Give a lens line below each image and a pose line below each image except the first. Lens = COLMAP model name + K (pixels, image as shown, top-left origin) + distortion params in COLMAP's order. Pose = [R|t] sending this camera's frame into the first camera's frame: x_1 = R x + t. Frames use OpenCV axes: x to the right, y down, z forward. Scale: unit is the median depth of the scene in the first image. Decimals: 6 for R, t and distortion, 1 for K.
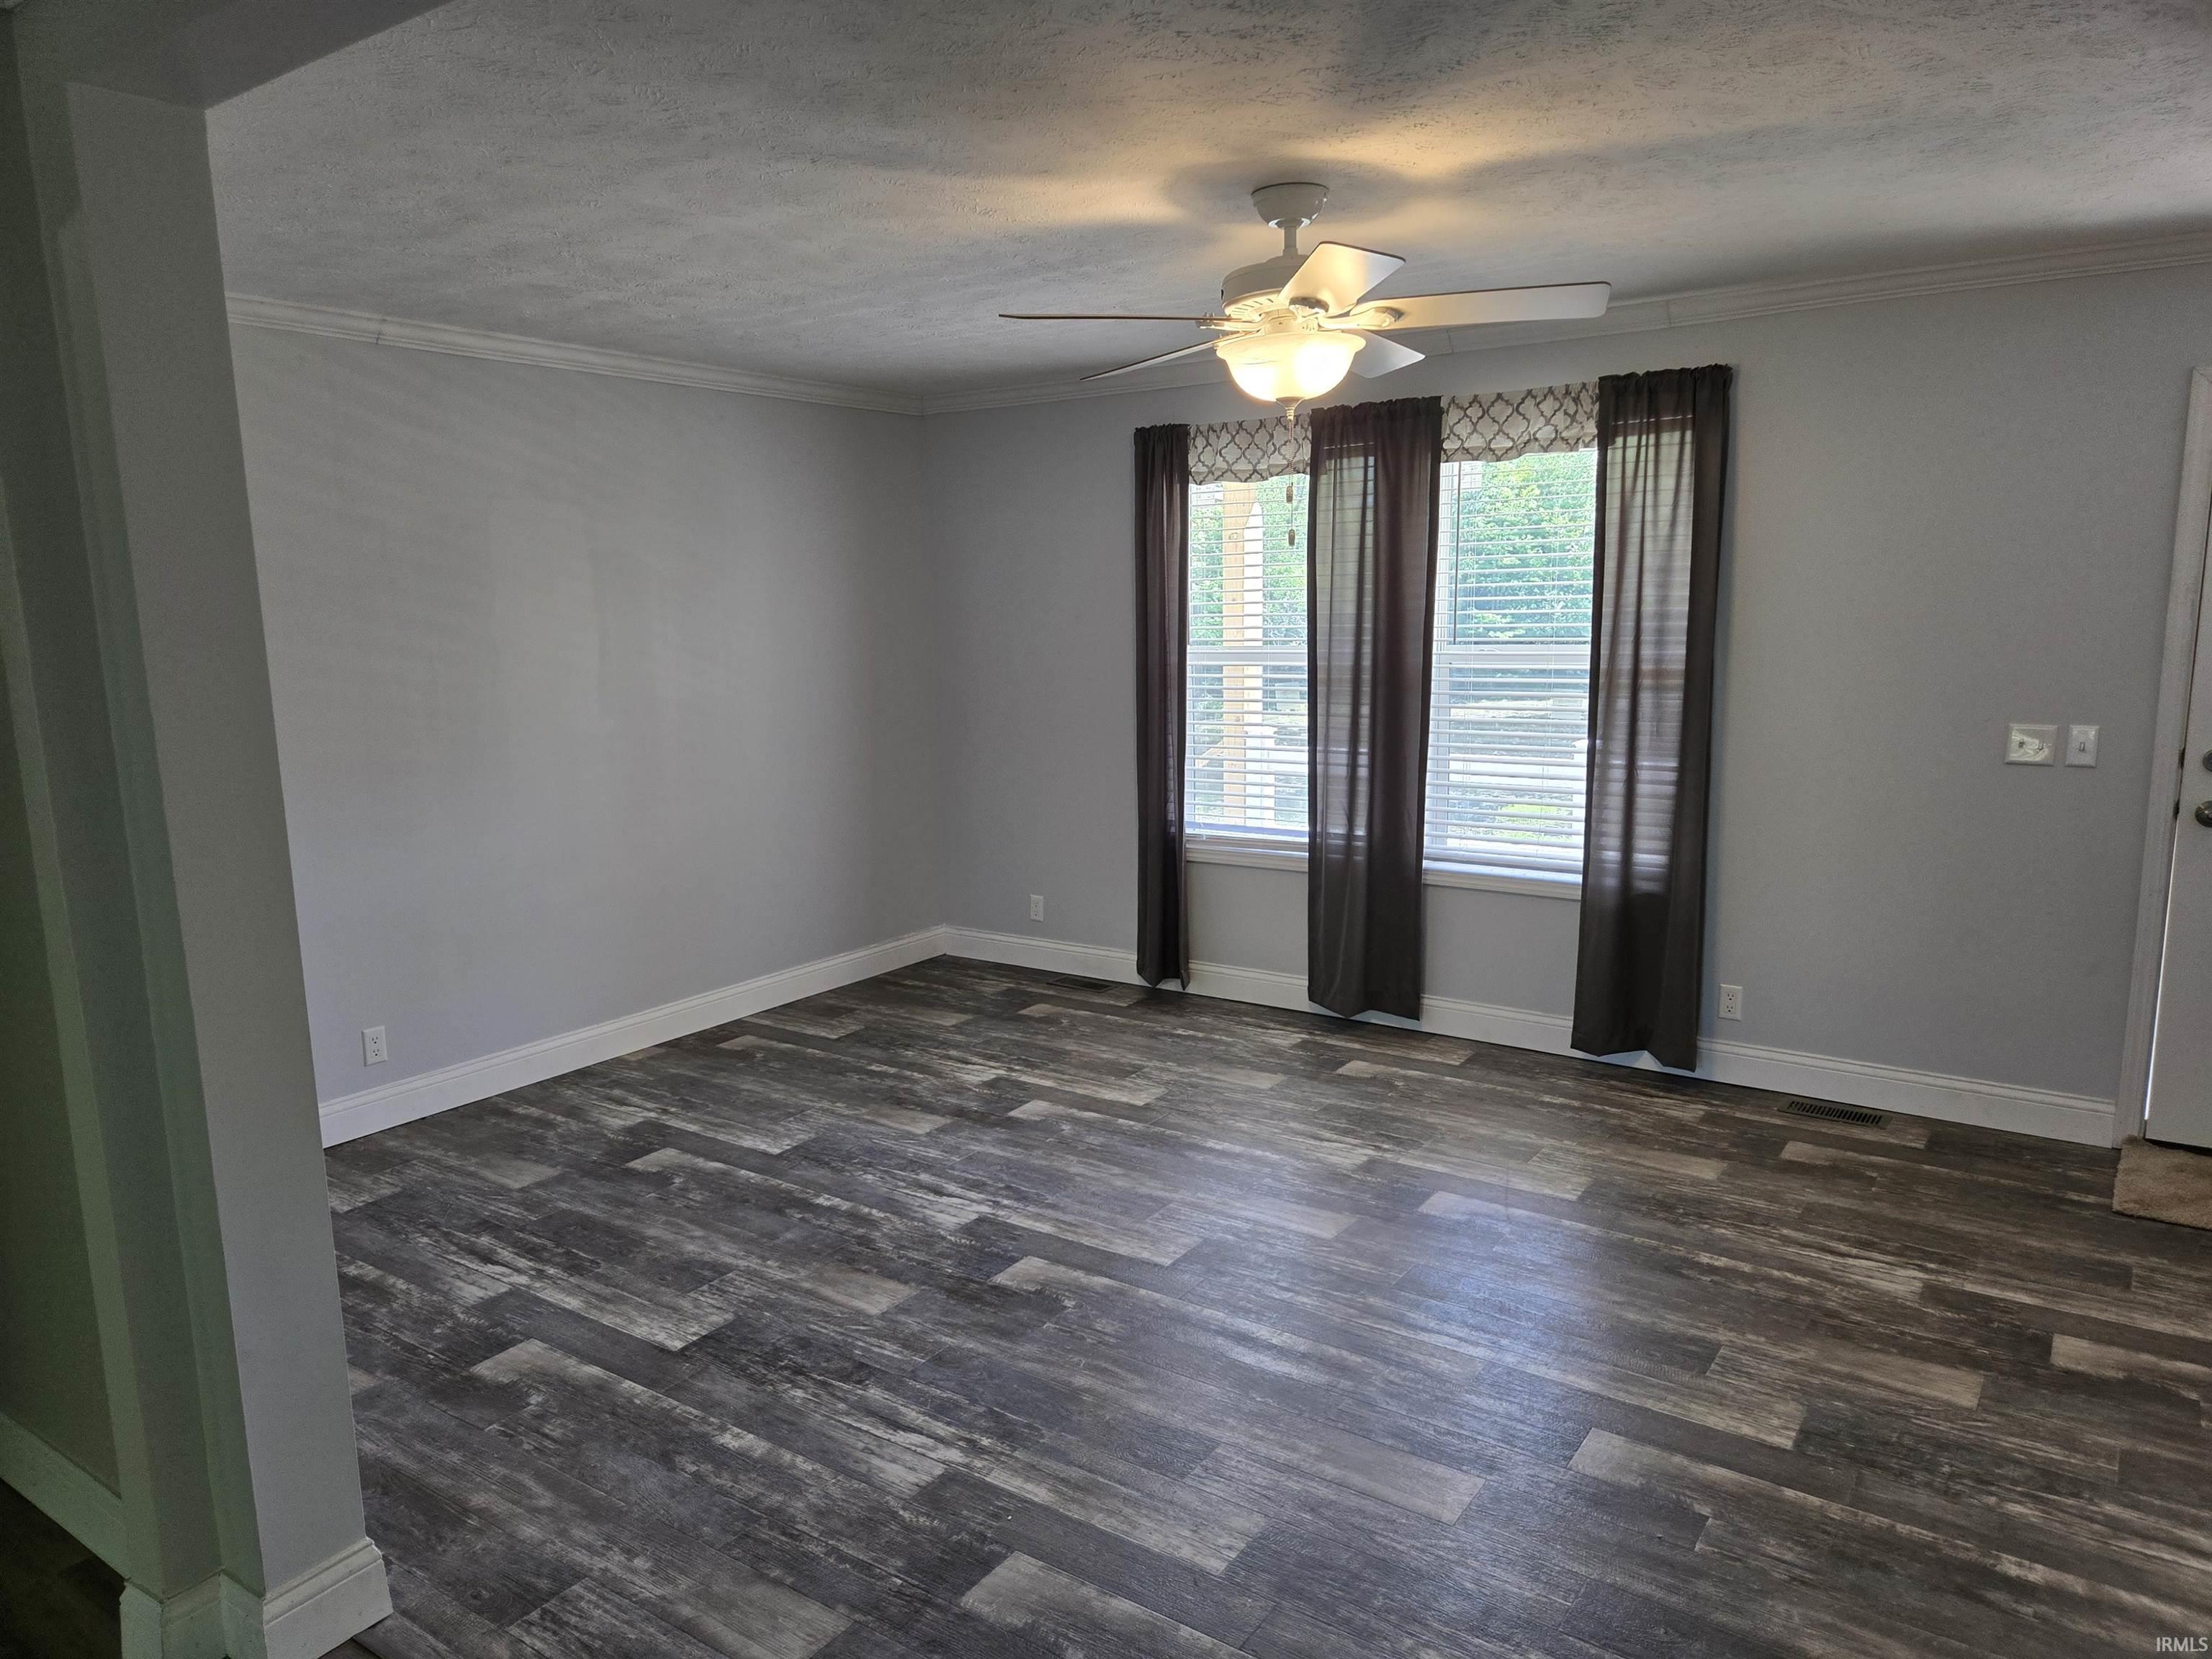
lens RADIAL K [[1487.4, 0, 1099.0], [0, 1487.4, 831.7], [0, 0, 1]] dist [0.043622, -0.014744]
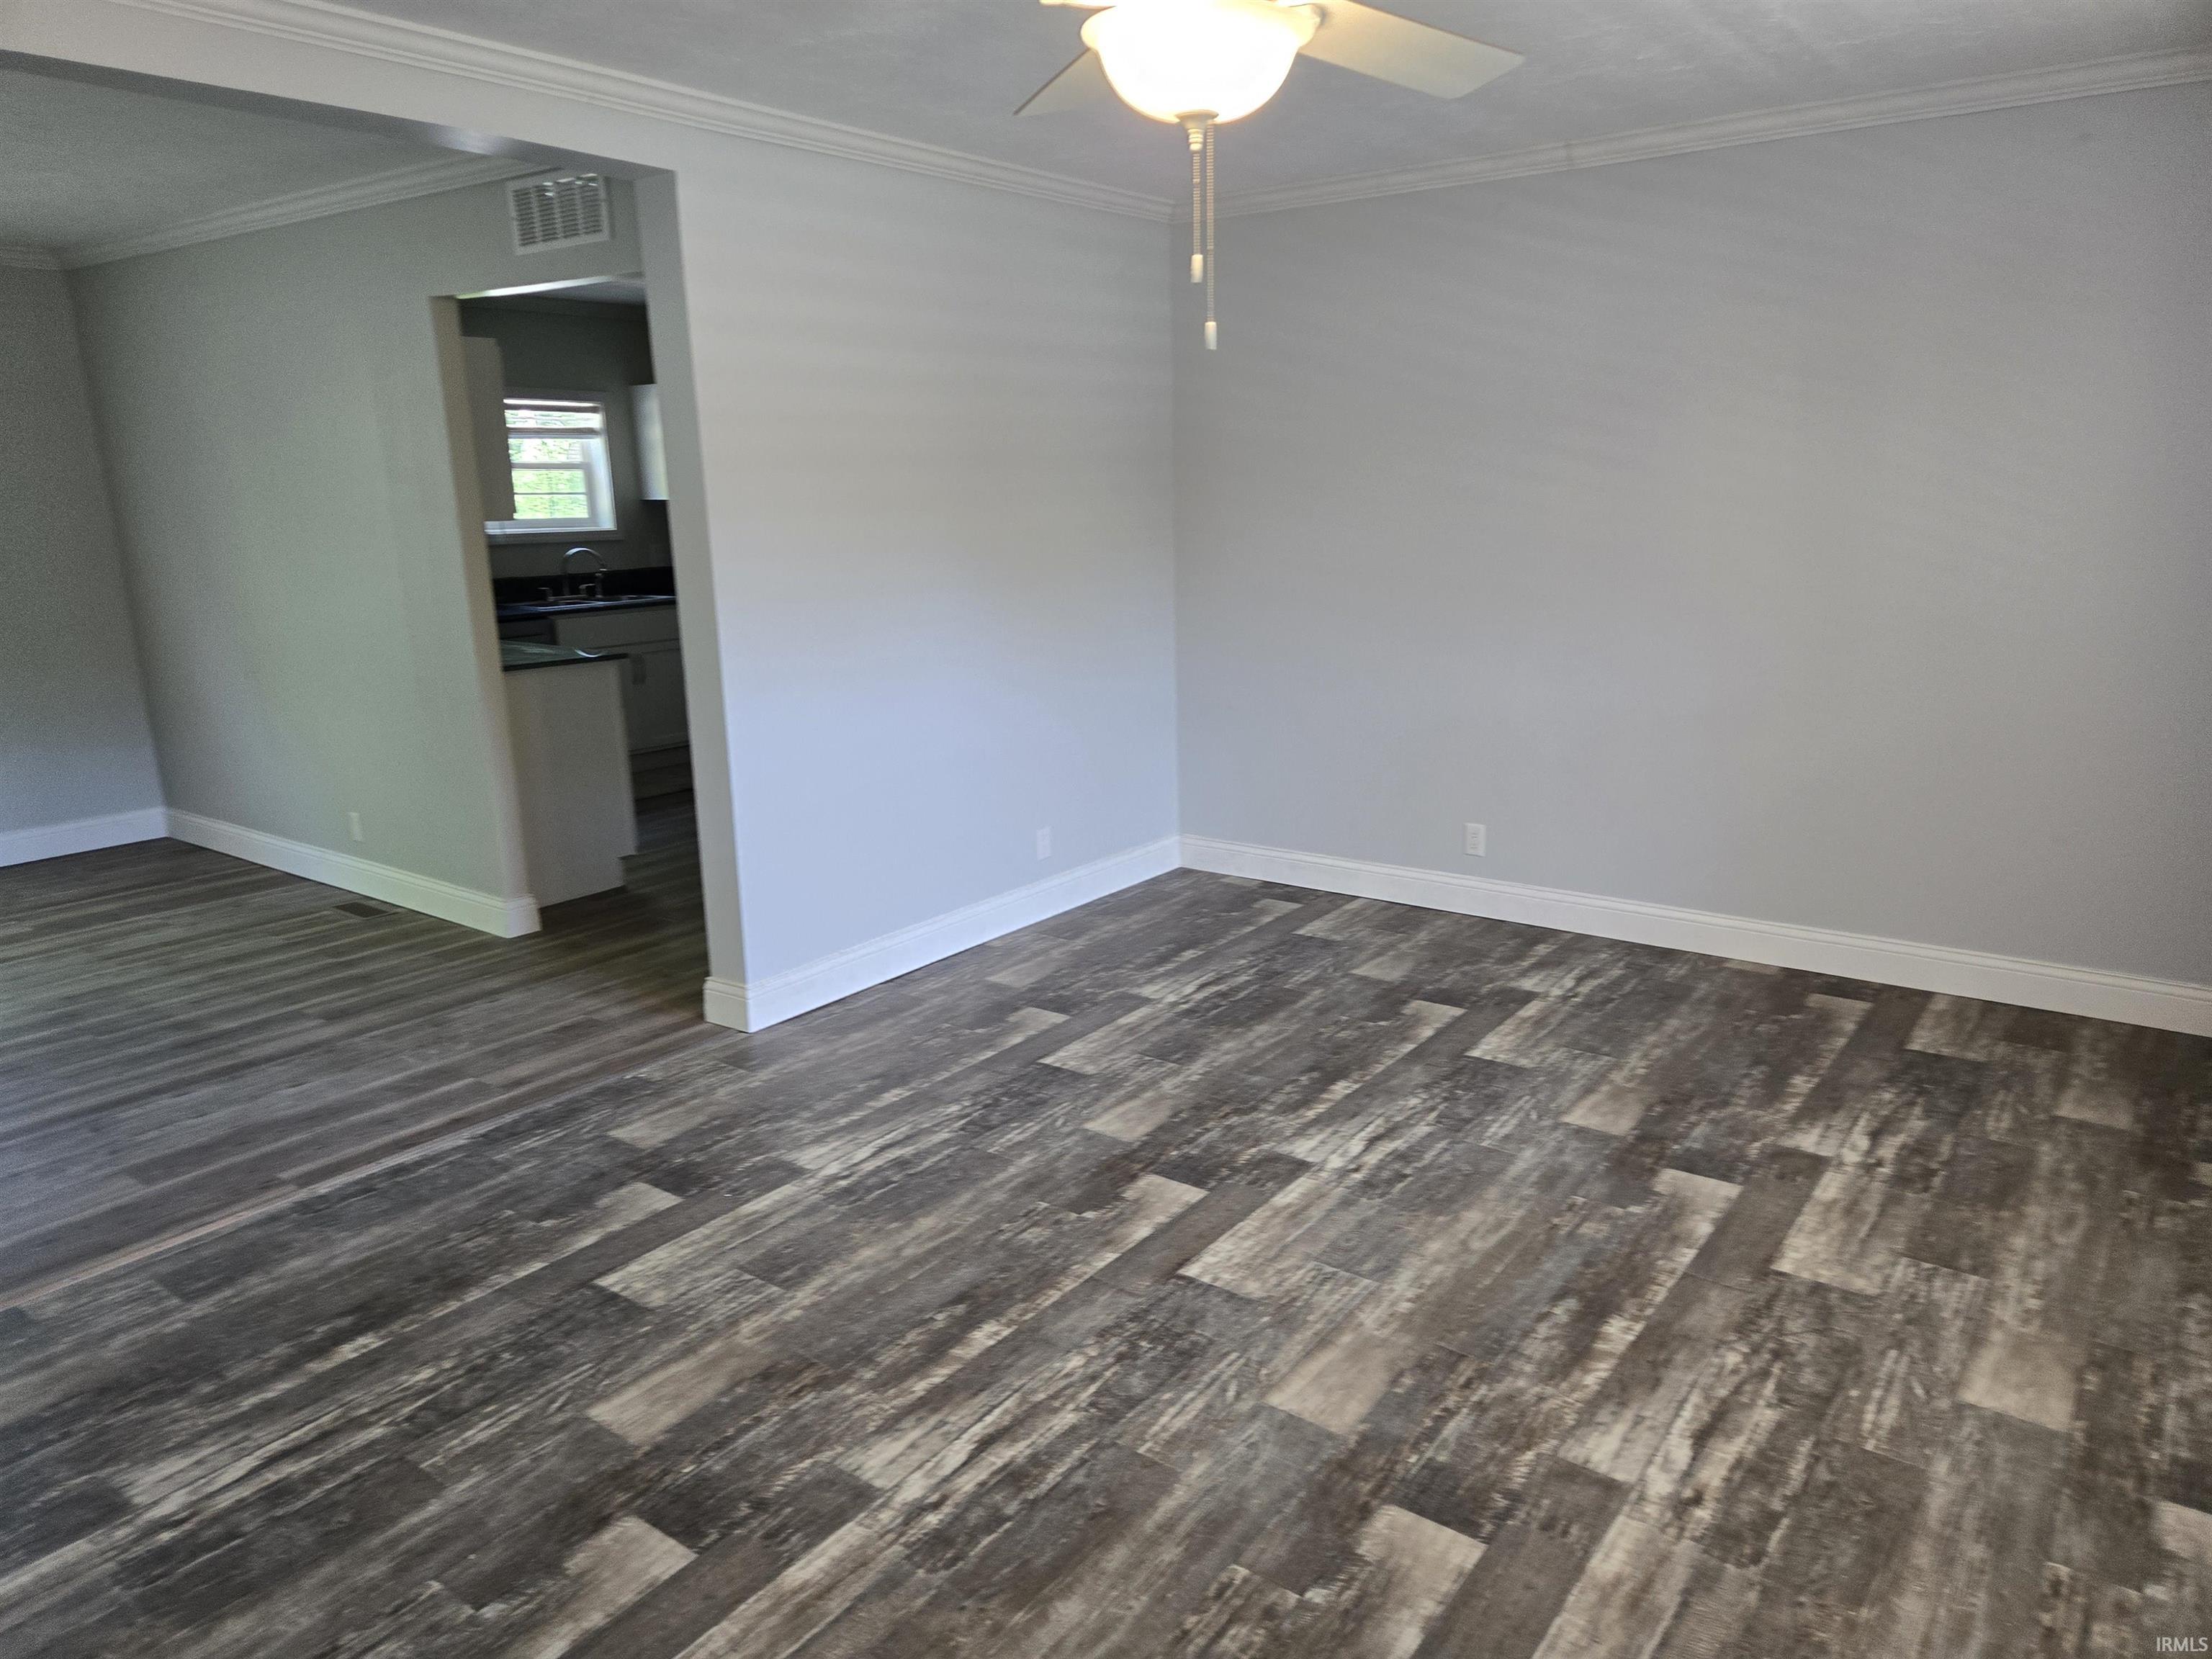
lens RADIAL K [[1487.4, 0, 1101.6], [0, 1487.4, 833.8], [0, 0, 1]] dist [0.043622, -0.014744]
pose [[-0.035297, 0.255152, -0.966256, 0.657557], [-0.133242, 0.957026, 0.257582, -0.122037], [0.990455, 0.137837, 0.000217, 0.783991]]
